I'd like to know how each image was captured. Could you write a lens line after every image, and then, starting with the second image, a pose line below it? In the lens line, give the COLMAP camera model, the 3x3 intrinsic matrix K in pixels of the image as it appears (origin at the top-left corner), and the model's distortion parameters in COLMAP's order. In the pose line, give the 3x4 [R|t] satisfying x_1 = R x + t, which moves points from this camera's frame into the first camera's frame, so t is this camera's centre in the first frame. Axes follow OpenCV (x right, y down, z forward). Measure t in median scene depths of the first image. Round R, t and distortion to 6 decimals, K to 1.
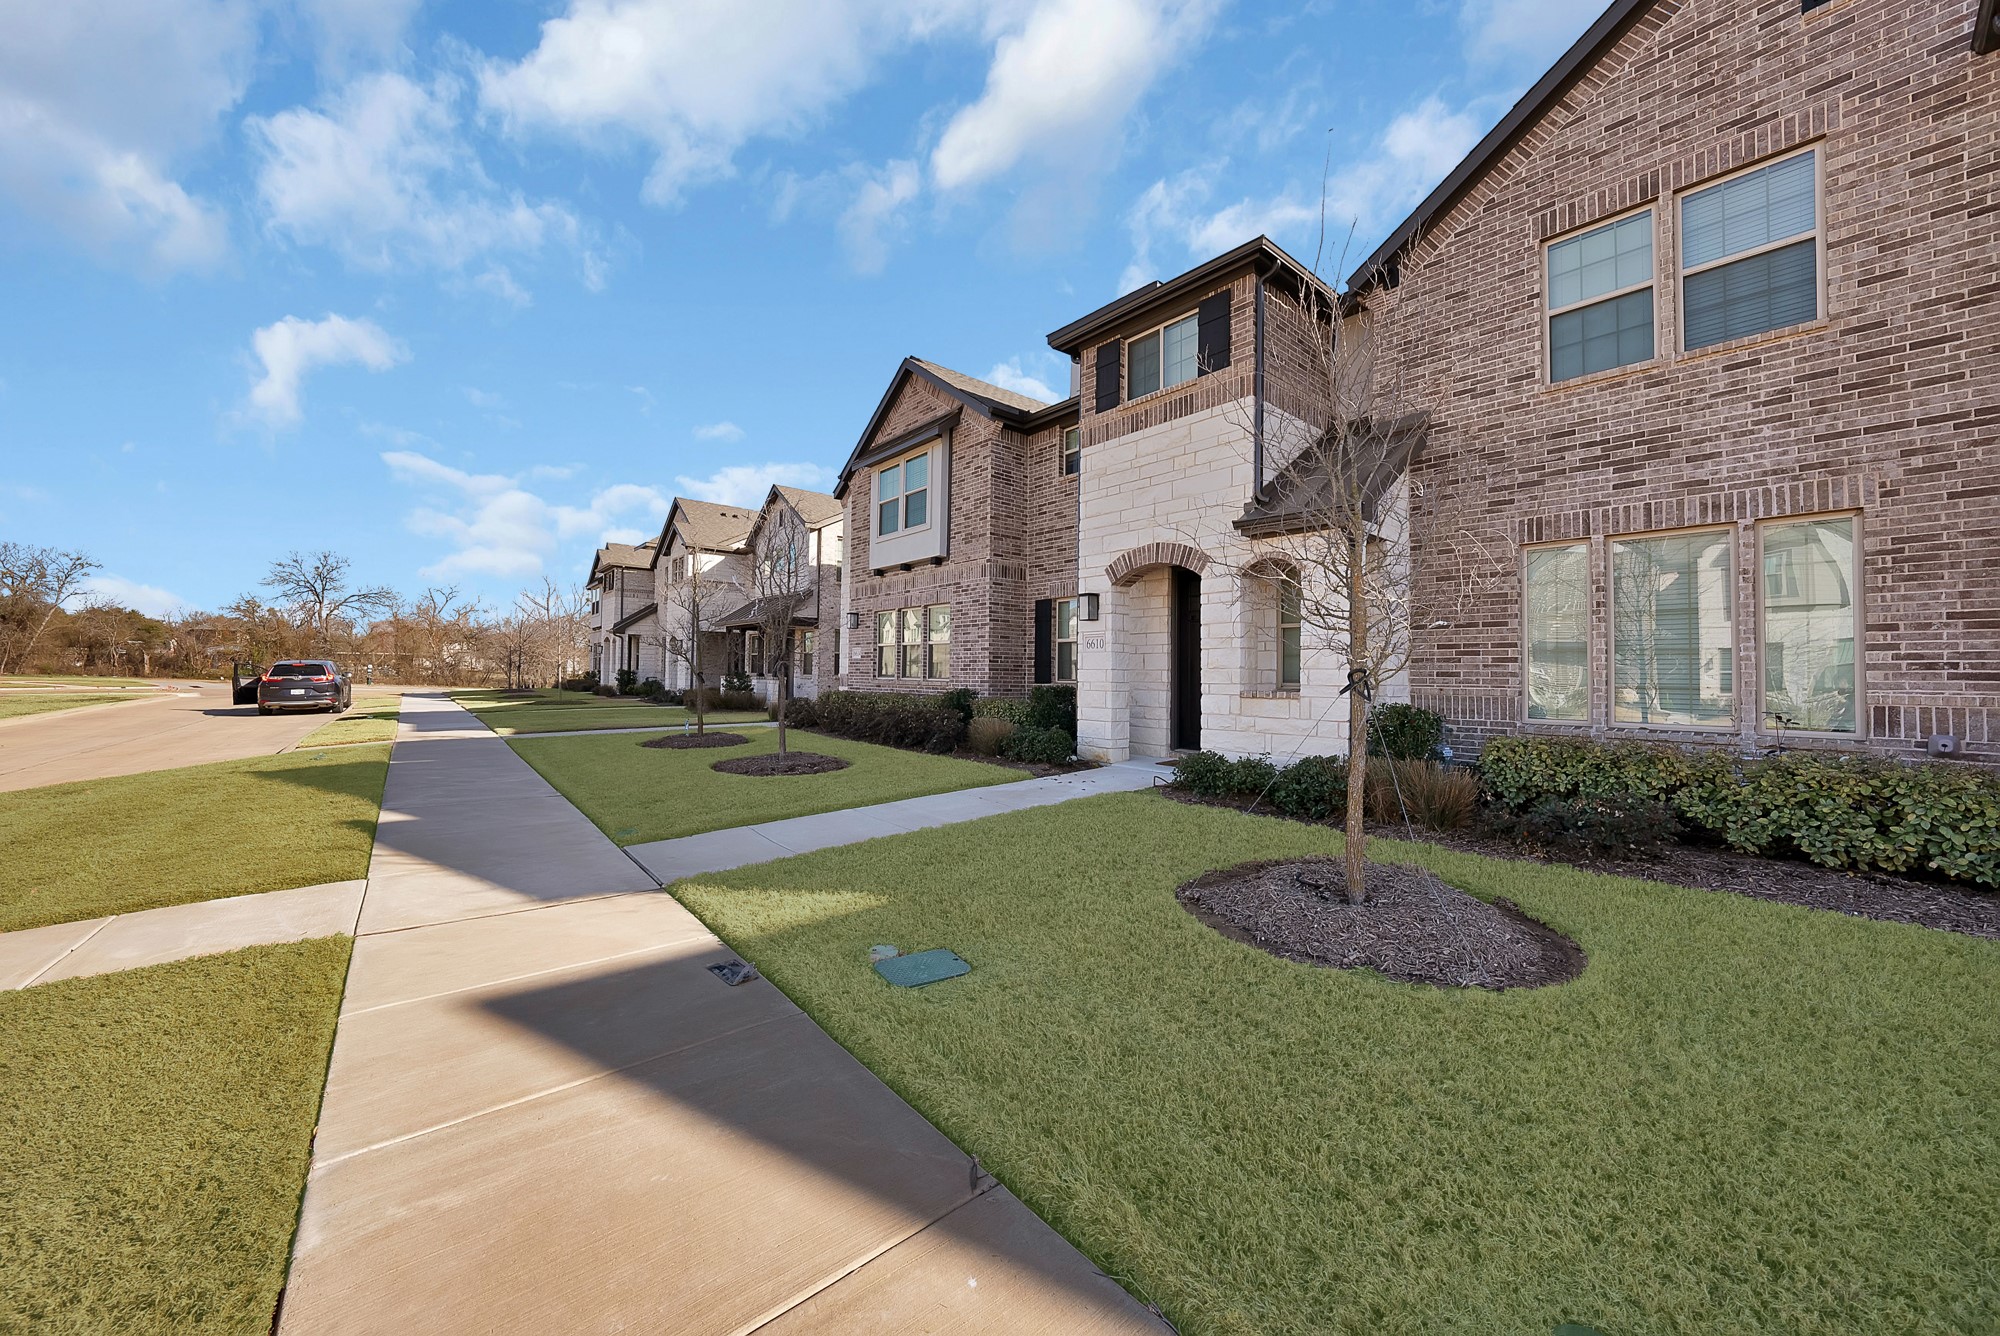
lens RADIAL K [[720.3, 0, 990.0], [0, 720.3, 659.8], [0, 0, 1]] dist [-0.011622, 0.000481]
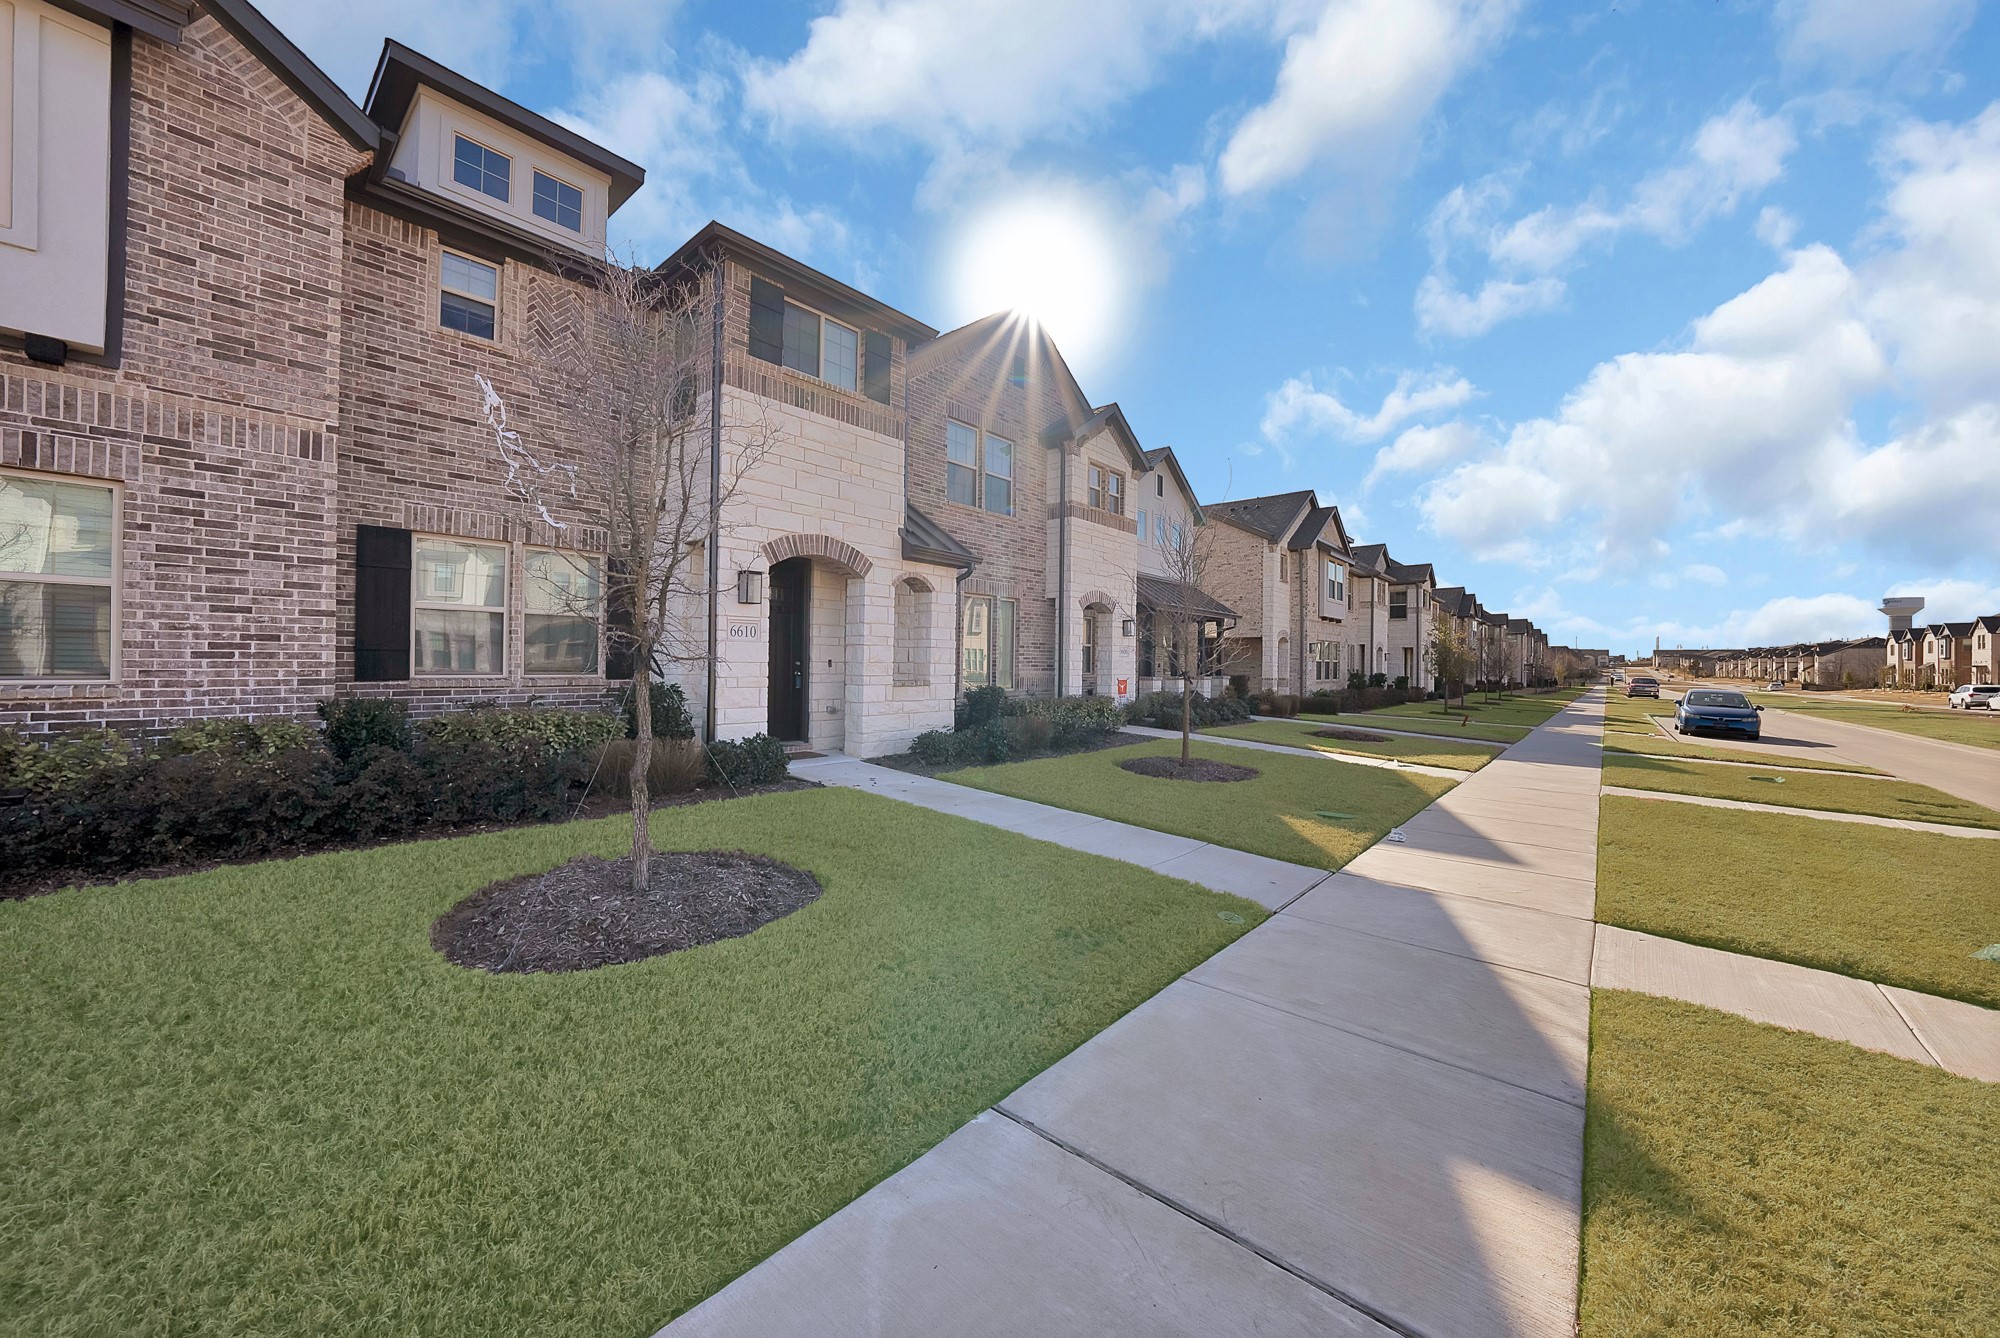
lens RADIAL K [[720.3, 0, 990.0], [0, 720.3, 660.8], [0, 0, 1]] dist [-0.011622, 0.000481]
pose [[-0.165508, -0.004674, 0.986197, -0.543108], [-0.030440, 0.999537, -0.000371, 0.002823], [-0.985739, -0.030082, -0.165573, 0.646497]]
